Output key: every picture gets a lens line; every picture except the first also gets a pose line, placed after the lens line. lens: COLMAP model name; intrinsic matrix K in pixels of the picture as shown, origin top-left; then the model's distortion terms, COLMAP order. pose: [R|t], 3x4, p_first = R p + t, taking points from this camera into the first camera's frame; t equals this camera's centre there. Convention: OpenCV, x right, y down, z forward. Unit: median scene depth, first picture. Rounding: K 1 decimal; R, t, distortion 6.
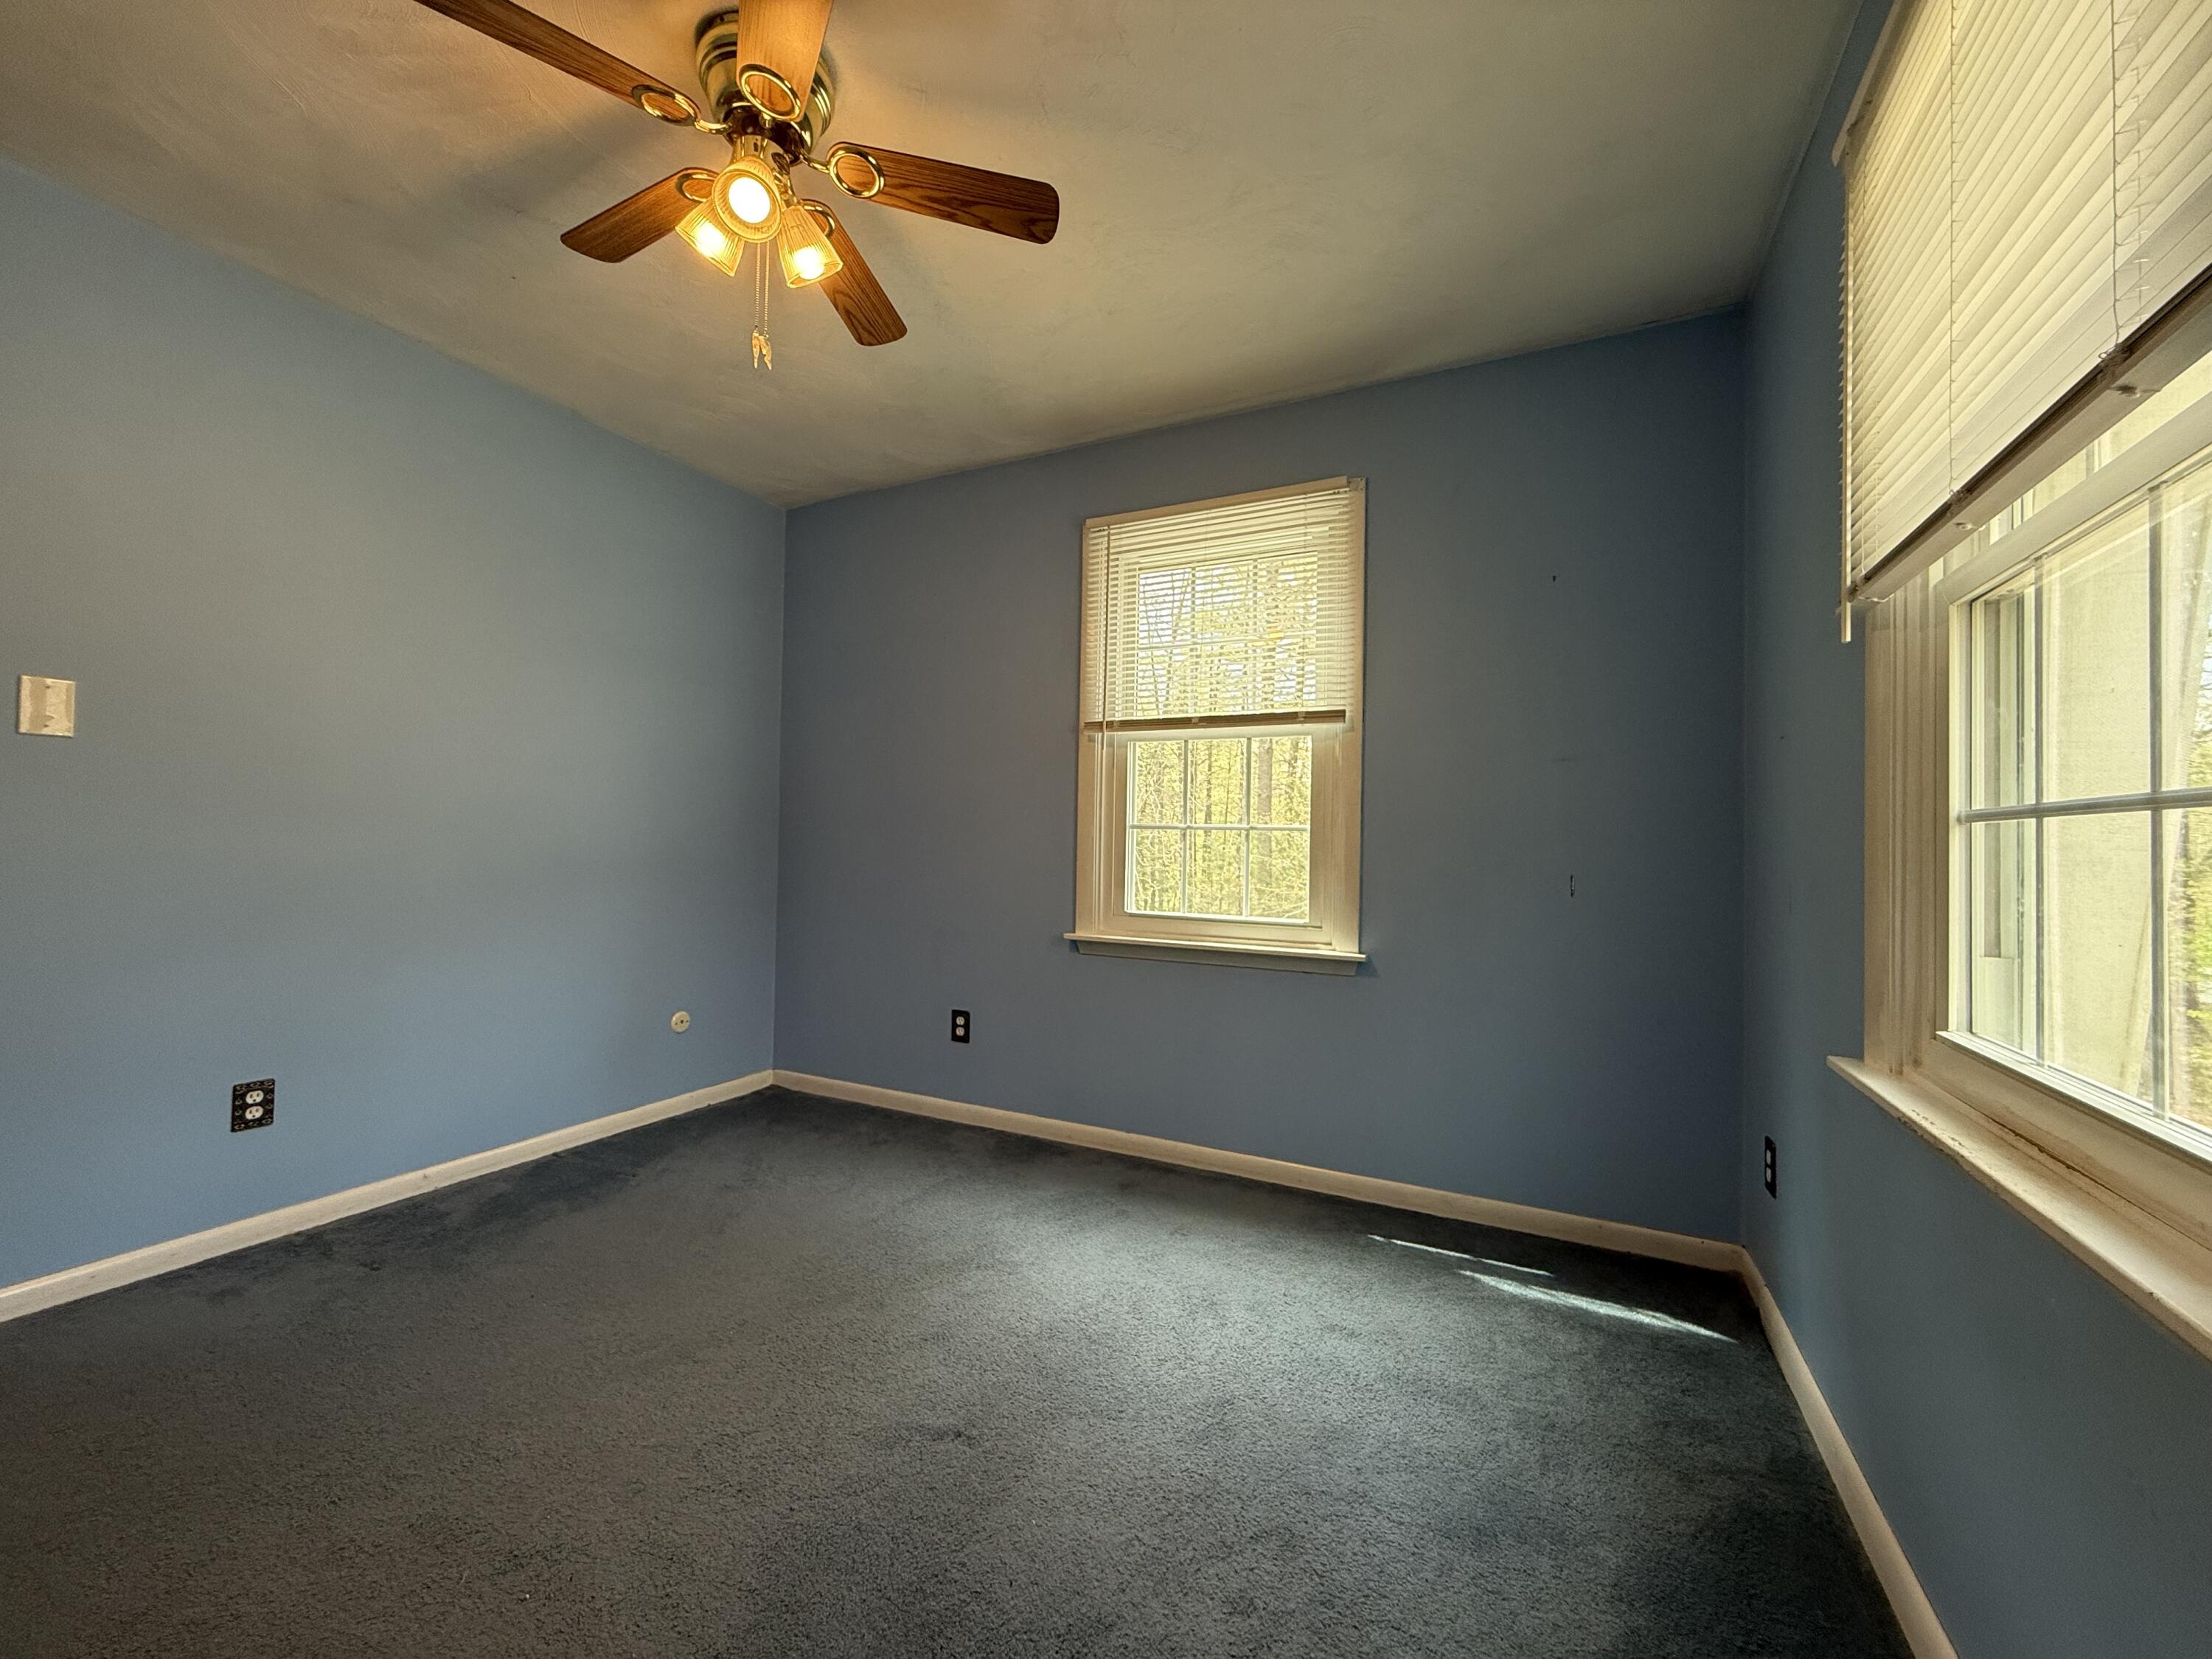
lens RADIAL K [[885.9, 0, 1098.2], [0, 885.9, 828.6], [0, 0, 1]] dist [-0.000886, -0.000140]
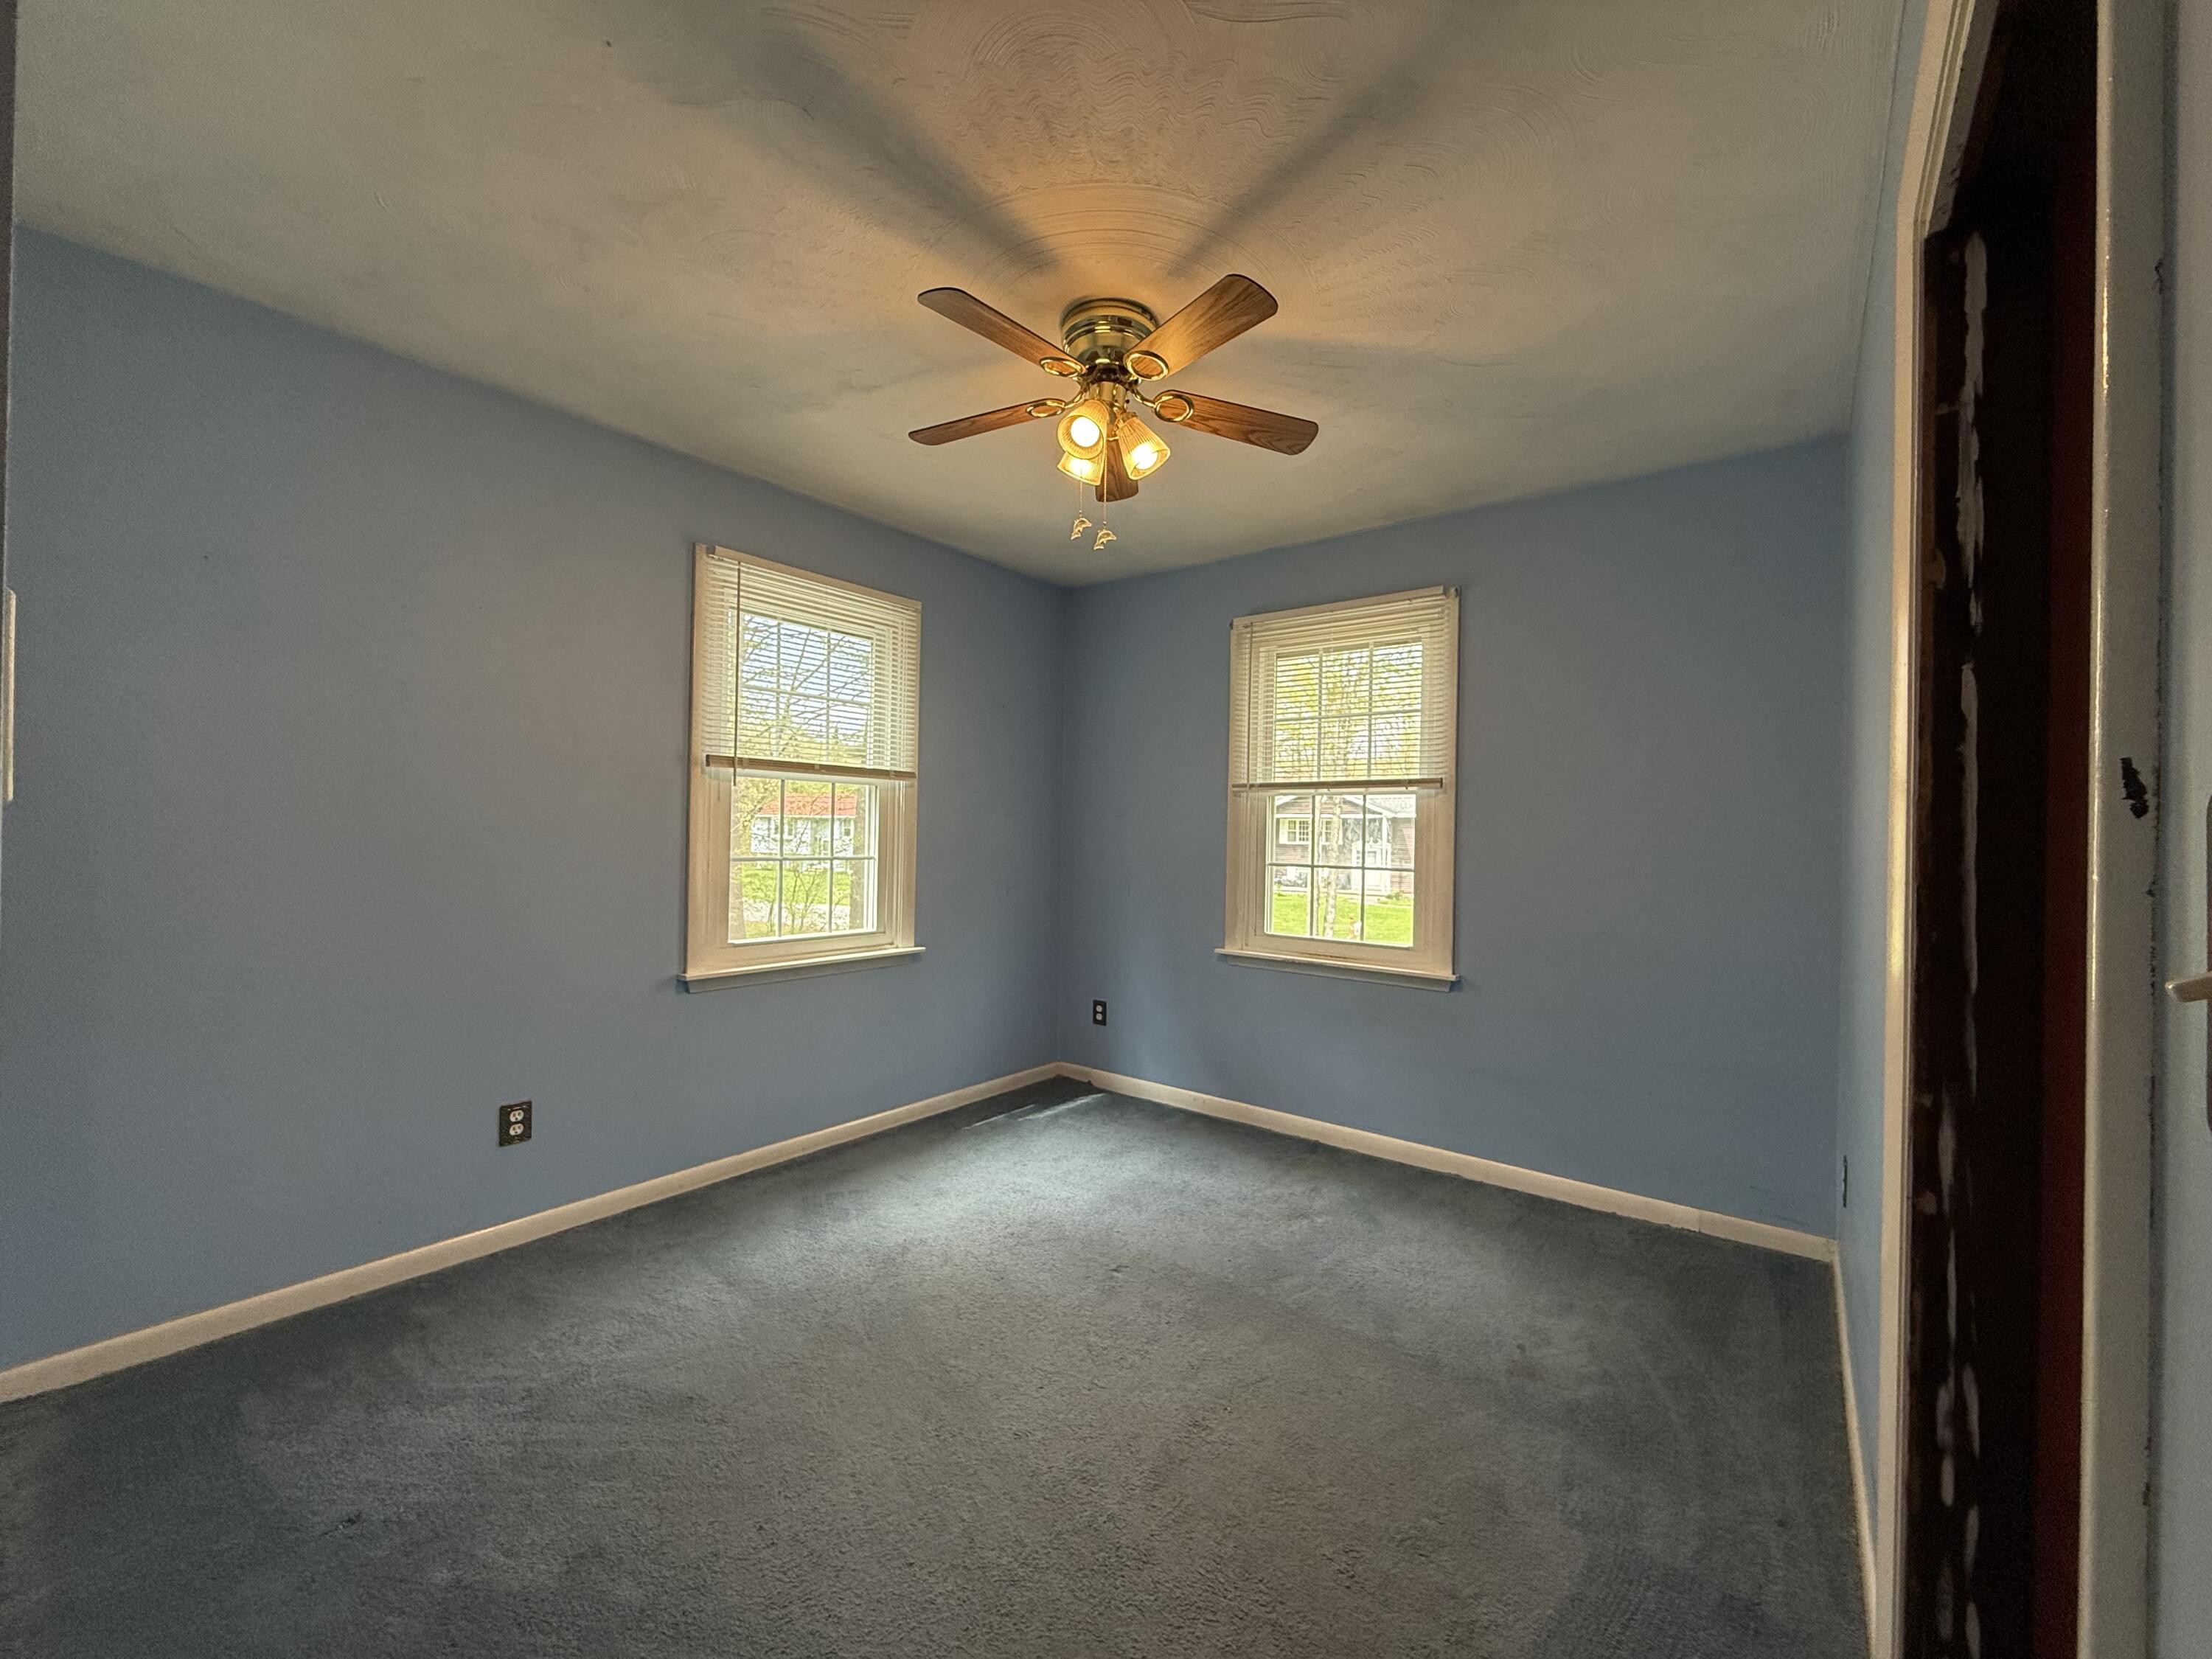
lens RADIAL K [[885.9, 0, 1098.2], [0, 885.9, 828.6], [0, 0, 1]] dist [-0.000886, -0.000140]
pose [[0.190181, -0.007011, 0.981724, -0.911295], [-0.027561, 0.999542, 0.012477, -0.064013], [-0.981362, -0.029430, 0.189901, 0.402433]]
